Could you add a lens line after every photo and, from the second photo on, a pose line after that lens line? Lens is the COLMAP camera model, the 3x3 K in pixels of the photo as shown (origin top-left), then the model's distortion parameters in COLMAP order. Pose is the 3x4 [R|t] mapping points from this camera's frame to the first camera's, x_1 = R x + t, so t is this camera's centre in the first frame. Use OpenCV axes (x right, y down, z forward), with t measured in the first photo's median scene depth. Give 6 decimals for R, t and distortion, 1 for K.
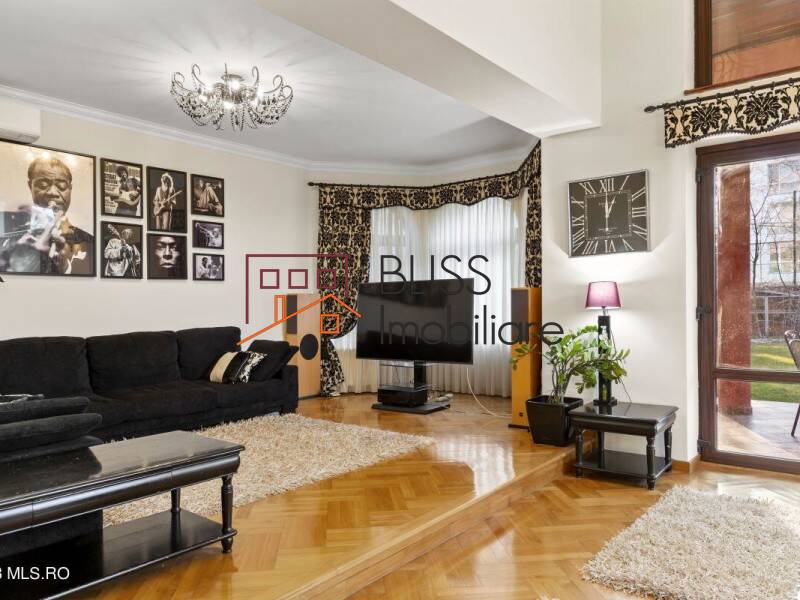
lens RADIAL K [[600.0, 0, 398.4], [0, 600.0, 284.6], [0, 0, 1]] dist [0.003242, 0.004654]
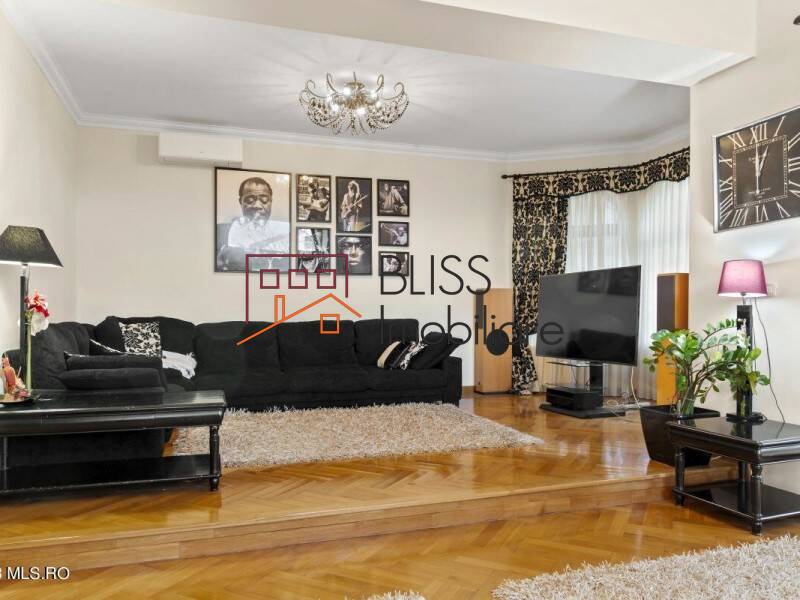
lens RADIAL K [[609.4, 0, 400.0], [0, 609.4, 300.0], [0, 0, 1]] dist [0.005394, -0.003021]
pose [[0.838909, -0.000552, -0.544272, 0.299391], [0.008031, 0.999903, 0.011365, 0.024696], [0.544213, -0.013905, 0.838832, 0.083744]]
